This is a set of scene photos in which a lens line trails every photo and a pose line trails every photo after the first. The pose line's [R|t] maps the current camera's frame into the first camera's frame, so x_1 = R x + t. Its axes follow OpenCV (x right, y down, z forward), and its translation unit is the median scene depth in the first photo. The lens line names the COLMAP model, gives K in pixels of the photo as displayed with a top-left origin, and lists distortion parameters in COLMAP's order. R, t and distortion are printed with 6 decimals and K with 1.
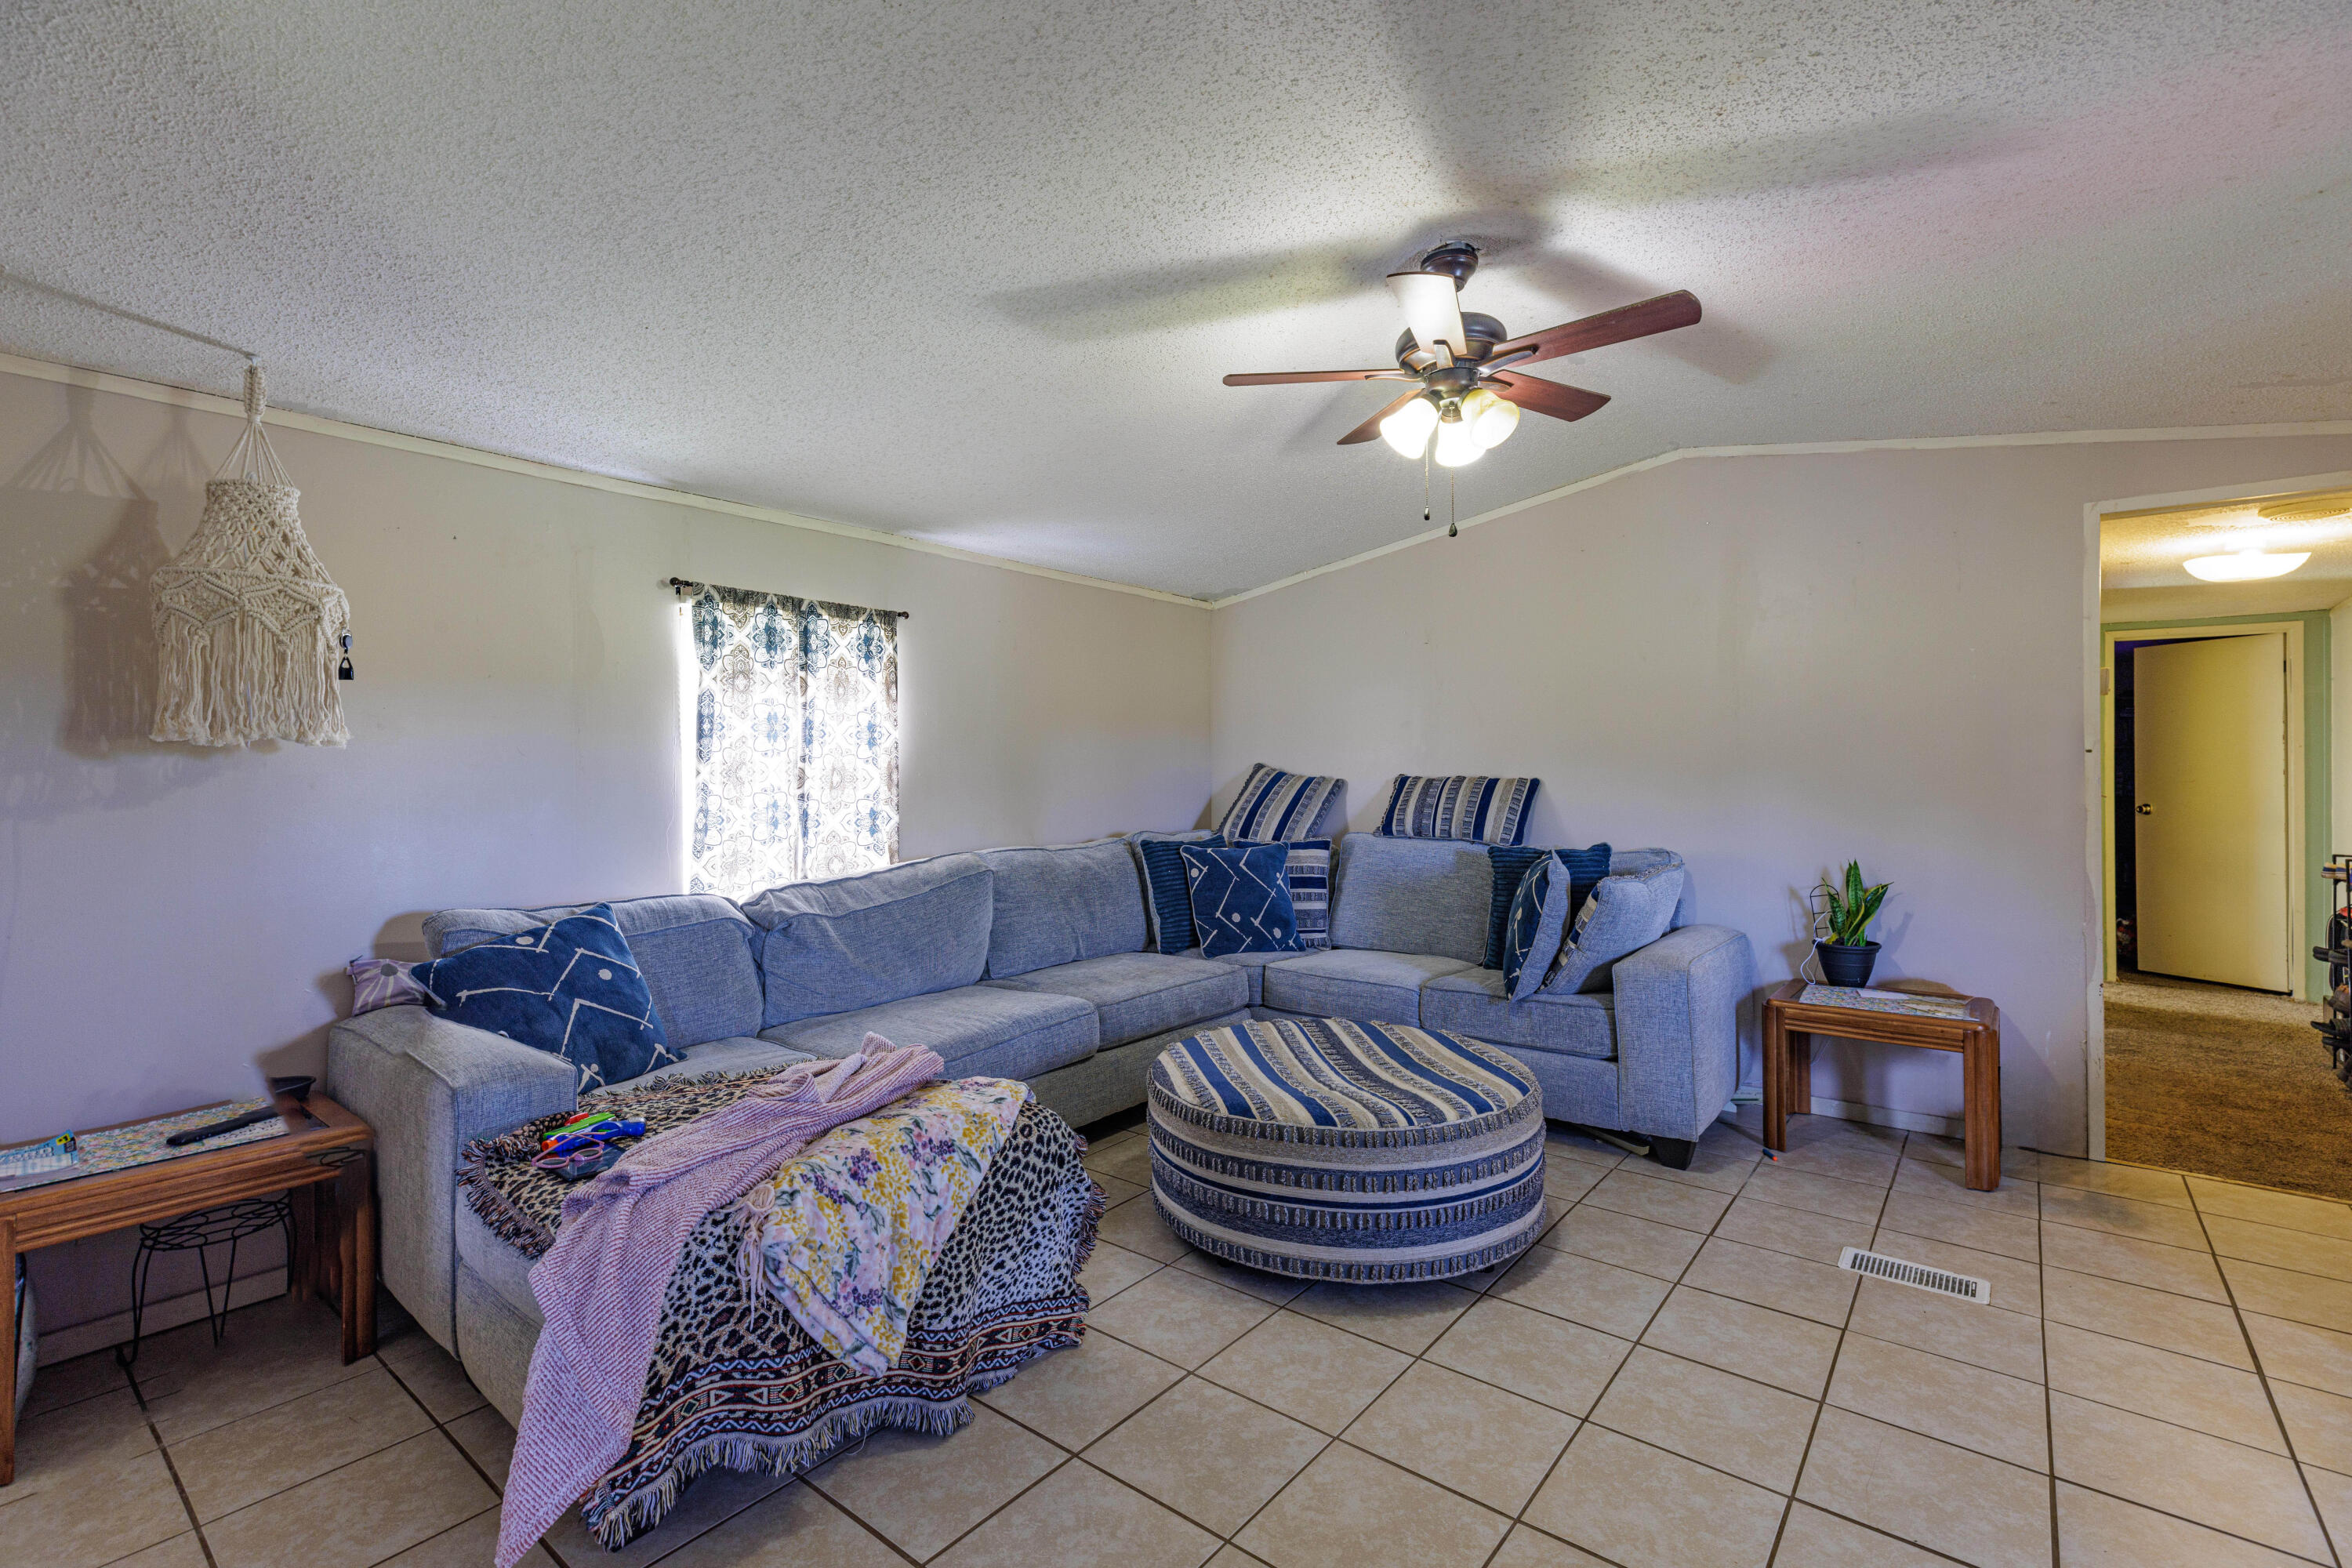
lens RADIAL K [[1042.4, 0, 1173.0], [0, 1042.4, 791.3], [0, 0, 1]] dist [0.003449, 0.000593]
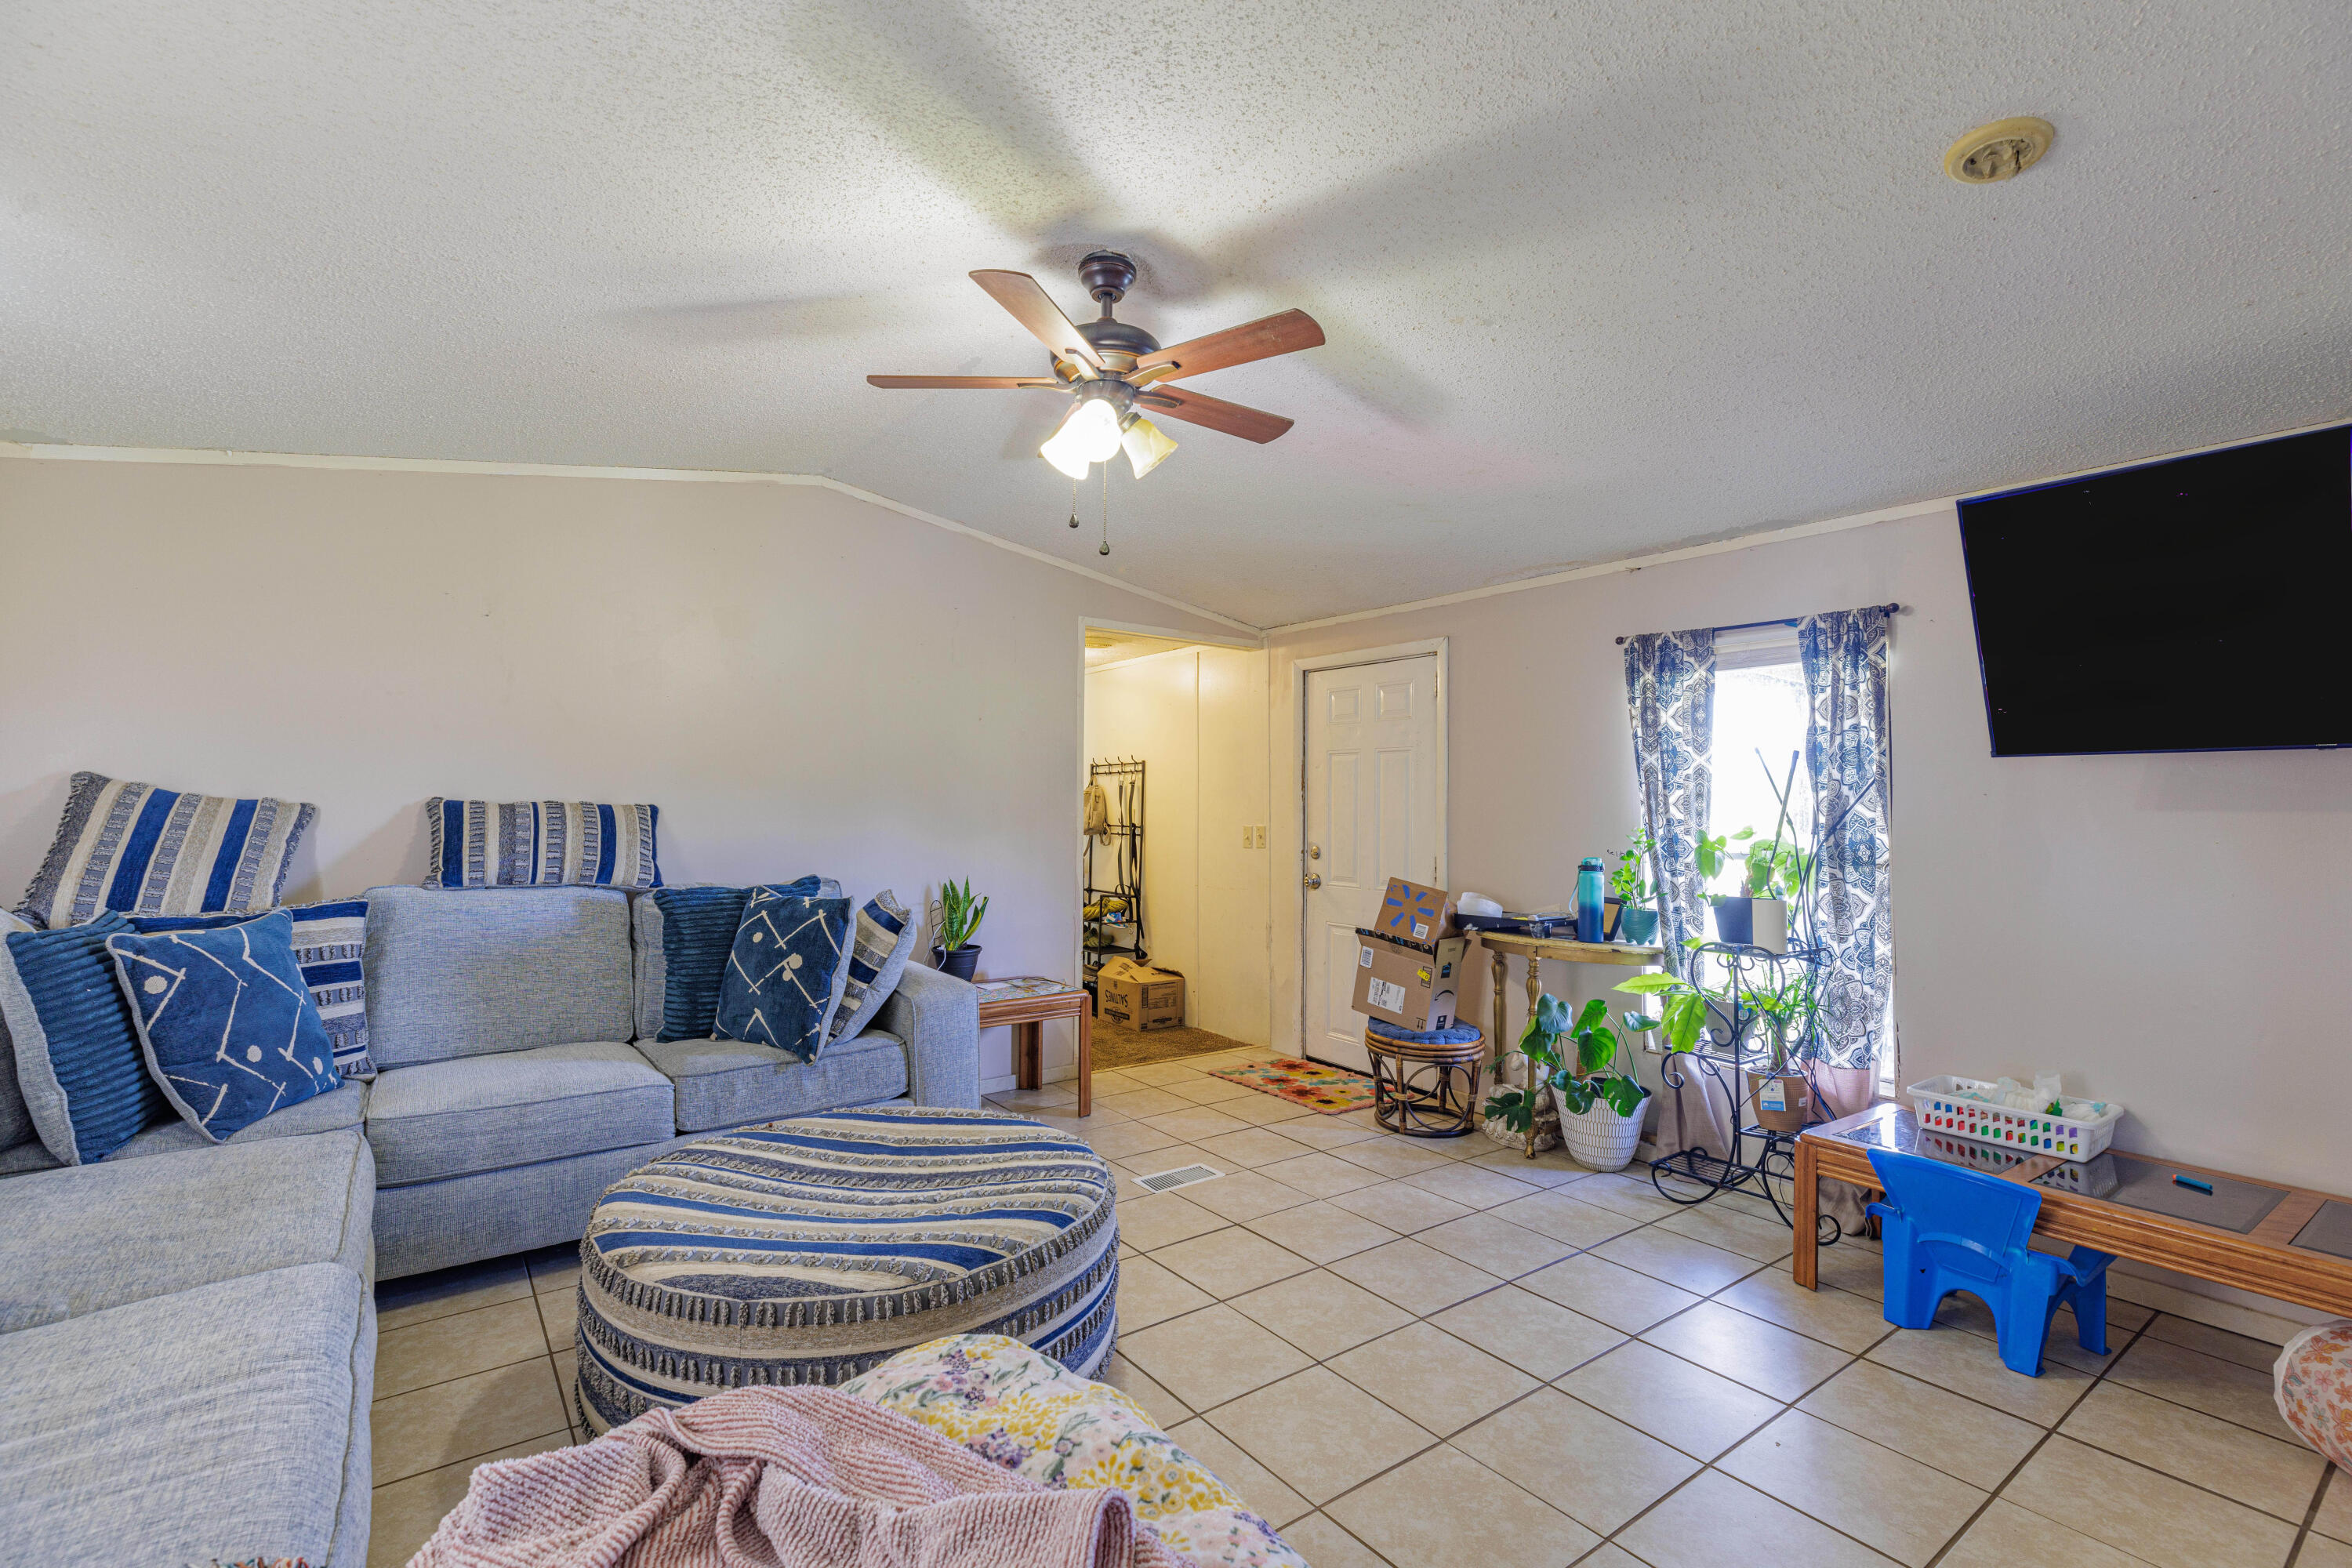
lens RADIAL K [[1042.4, 0, 1173.0], [0, 1042.4, 791.3], [0, 0, 1]] dist [0.003449, 0.000593]
pose [[0.256985, 0.018942, 0.966230, -0.353975], [0.004506, 0.999774, -0.020798, -0.004125], [-0.966405, 0.009698, 0.256842, 0.387704]]
